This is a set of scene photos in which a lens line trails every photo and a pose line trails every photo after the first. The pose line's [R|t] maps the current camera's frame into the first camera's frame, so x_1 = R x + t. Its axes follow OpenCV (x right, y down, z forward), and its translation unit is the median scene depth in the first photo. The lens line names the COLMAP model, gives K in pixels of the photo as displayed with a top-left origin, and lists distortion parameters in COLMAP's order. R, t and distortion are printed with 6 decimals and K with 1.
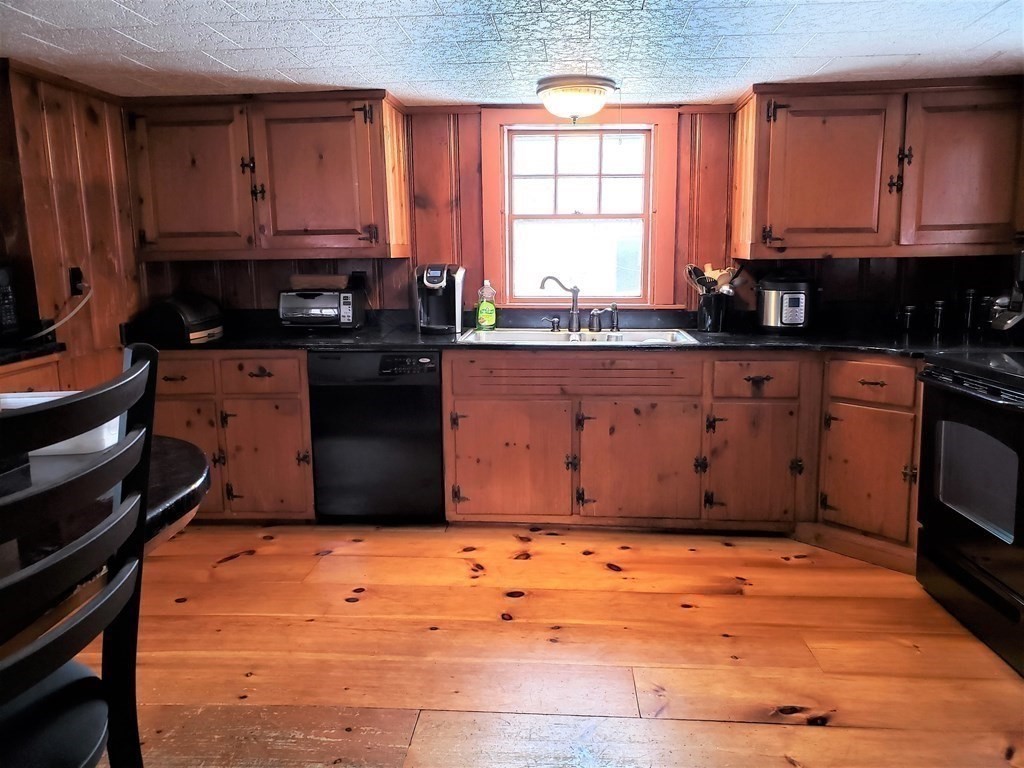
lens RADIAL K [[798.4, 0, 513.0], [0, 798.4, 389.5], [0, 0, 1]] dist [0.054164, -0.046097]
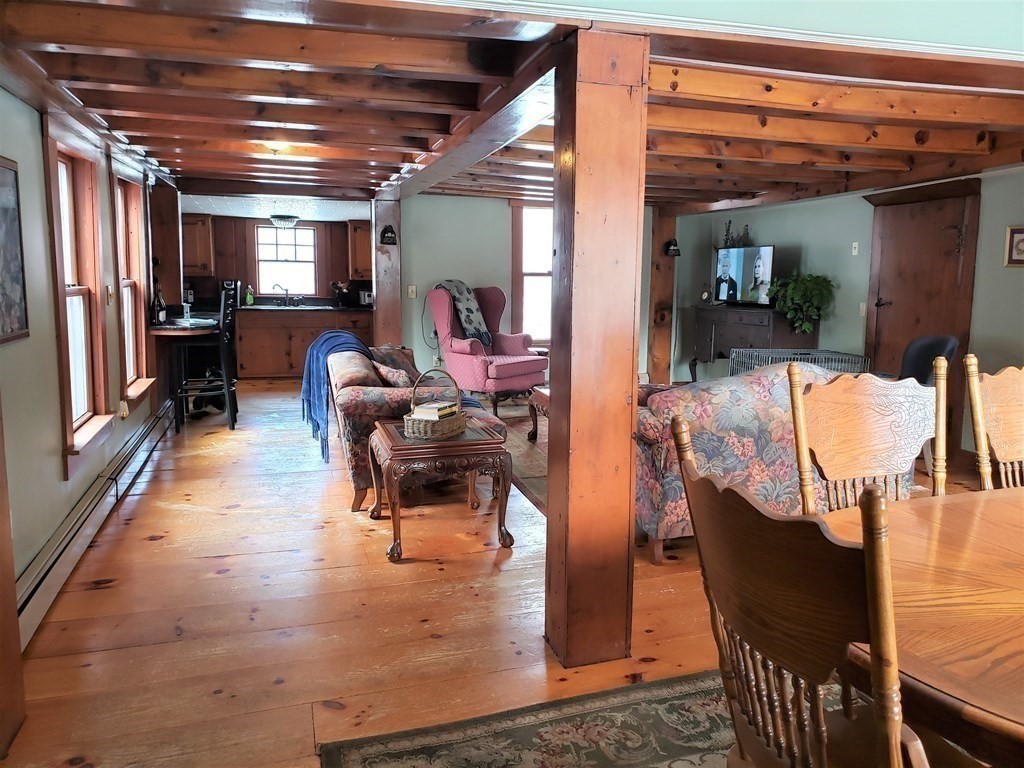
lens RADIAL K [[798.4, 0, 521.2], [0, 798.4, 375.6], [0, 0, 1]] dist [0.054164, -0.046097]
pose [[0.933581, -0.024947, 0.357498, -0.148484], [0.040474, 0.998531, -0.036016, 0.275535], [-0.356074, 0.048093, 0.933219, -1.673896]]
